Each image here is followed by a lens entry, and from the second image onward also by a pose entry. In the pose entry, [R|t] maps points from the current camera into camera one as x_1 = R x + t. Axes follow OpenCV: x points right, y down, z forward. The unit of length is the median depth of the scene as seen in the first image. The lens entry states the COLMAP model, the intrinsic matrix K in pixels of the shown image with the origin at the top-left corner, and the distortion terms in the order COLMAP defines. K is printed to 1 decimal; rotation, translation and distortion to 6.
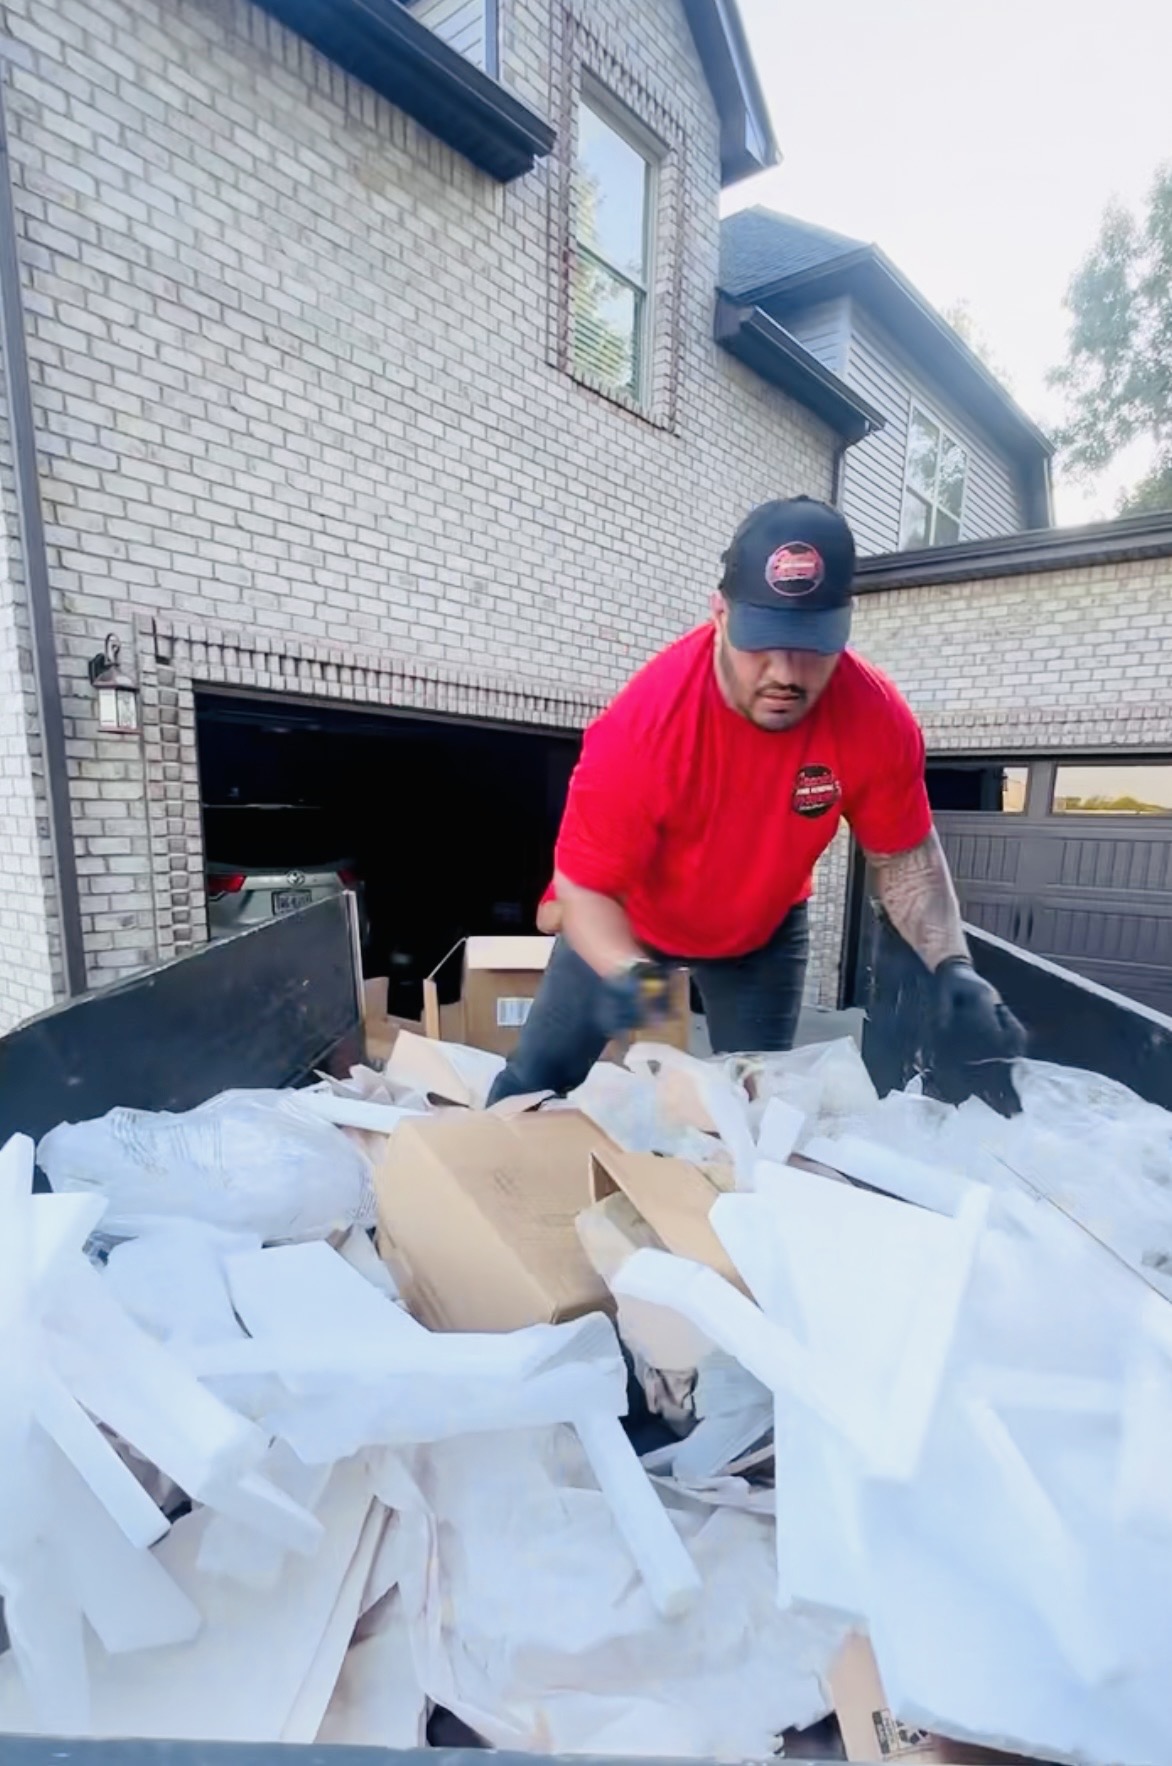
lens RADIAL K [[978.5, 0, 585.8], [0, 978.5, 883.1], [0, 0, 1]] dist [-0.000823, 0.000203]
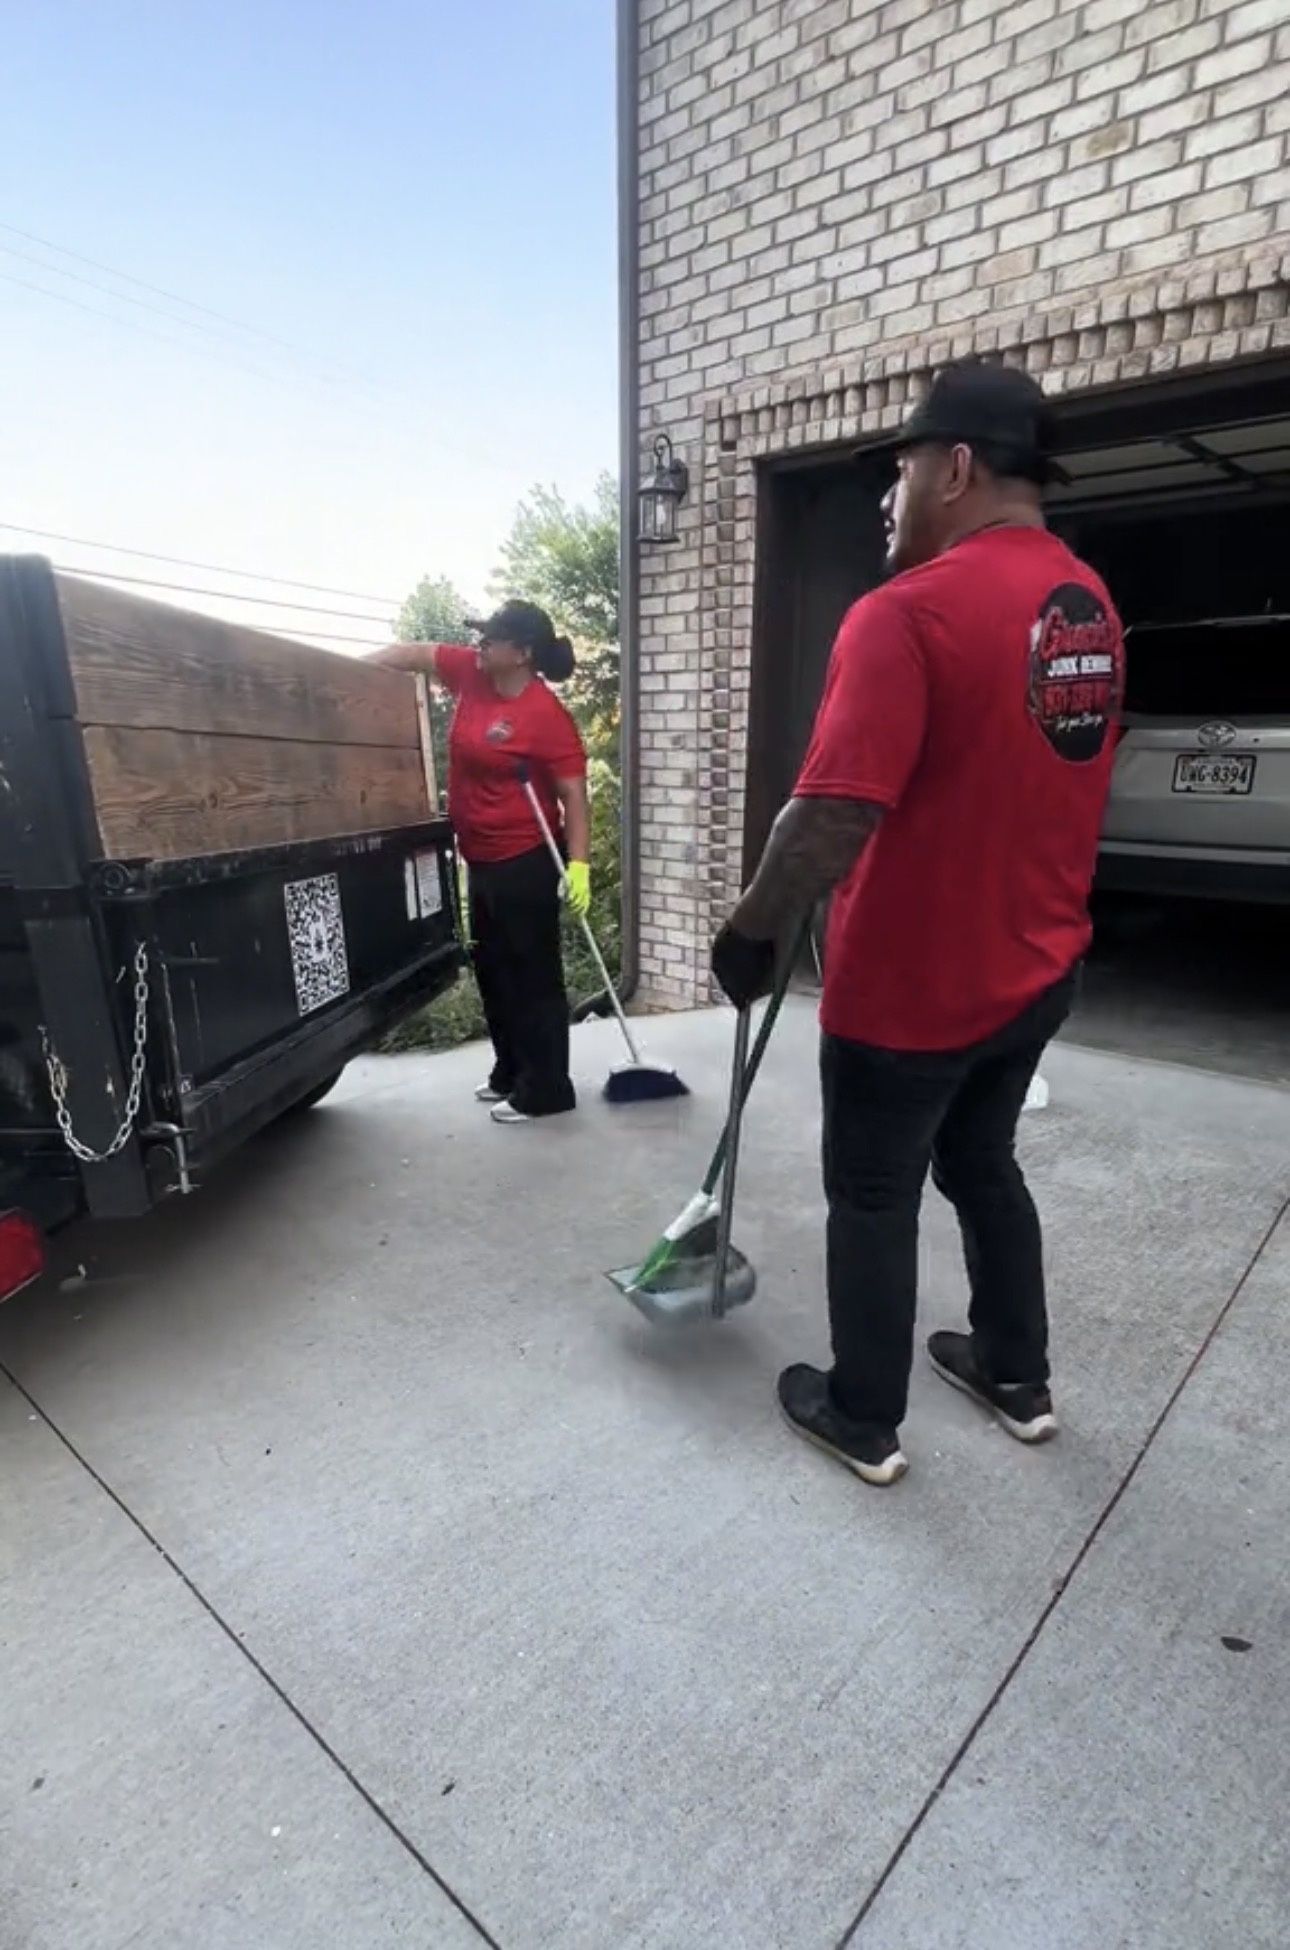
lens RADIAL K [[1095.1, 0, 644.5], [0, 1095.1, 975.4], [0, 0, 1]] dist [-0.002174, 0.000569]
pose [[-0.068068, 0.182588, -0.980831, 0.645692], [-0.080252, 0.978923, 0.187802, 0.064600], [0.994448, 0.091497, -0.051980, 1.026918]]
